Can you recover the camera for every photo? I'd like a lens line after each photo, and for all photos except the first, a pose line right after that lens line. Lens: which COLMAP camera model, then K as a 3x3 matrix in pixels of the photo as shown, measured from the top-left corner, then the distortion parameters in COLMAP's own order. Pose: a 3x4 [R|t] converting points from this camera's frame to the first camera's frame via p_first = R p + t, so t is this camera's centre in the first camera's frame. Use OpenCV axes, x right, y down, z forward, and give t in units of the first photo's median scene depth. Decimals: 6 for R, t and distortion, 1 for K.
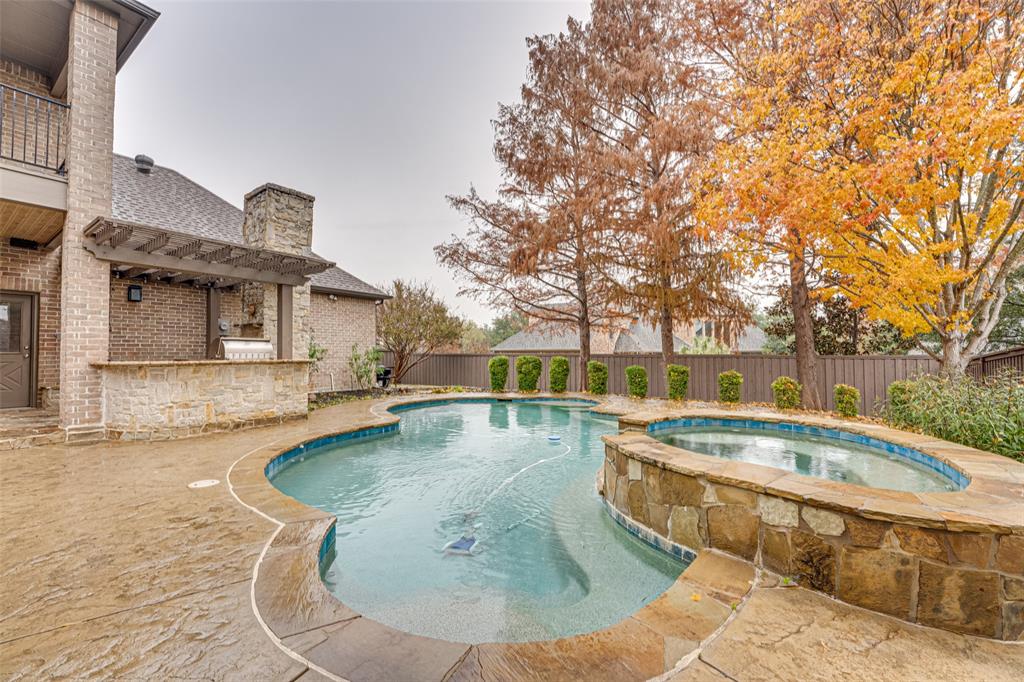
lens RADIAL K [[417.9, 0, 516.8], [0, 417.9, 347.3], [0, 0, 1]] dist [-0.002873, -0.000276]
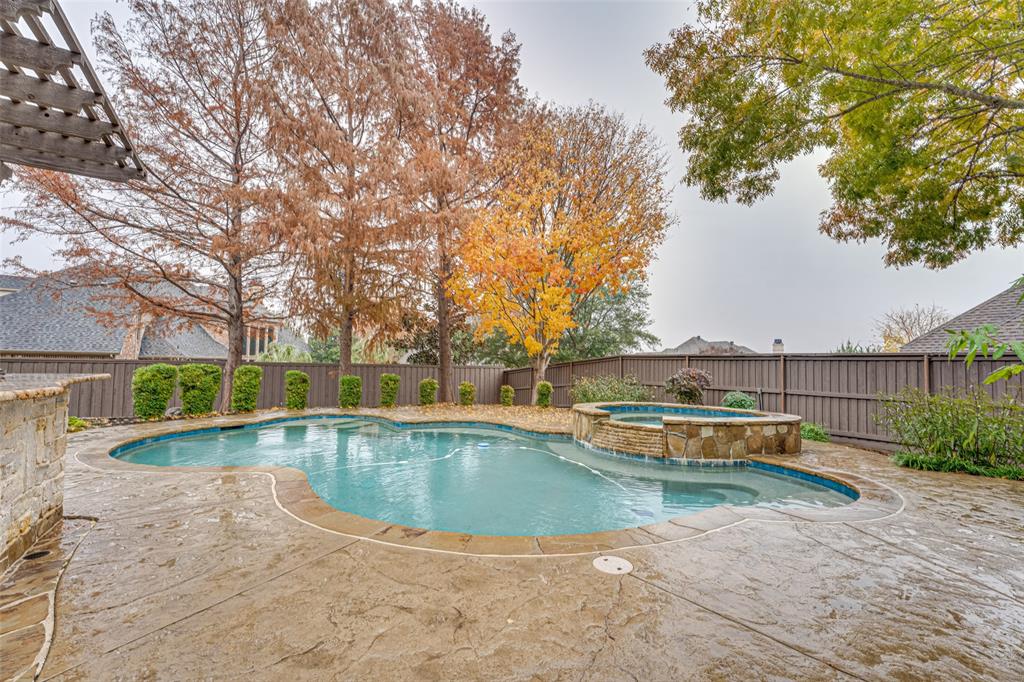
lens RADIAL K [[417.9, 0, 516.8], [0, 417.9, 347.3], [0, 0, 1]] dist [-0.002873, -0.000276]
pose [[0.385073, 0.044569, 0.921809, -1.758851], [-0.029111, 0.998923, -0.036136, 0.012814], [-0.922427, -0.012920, 0.385956, 1.067934]]
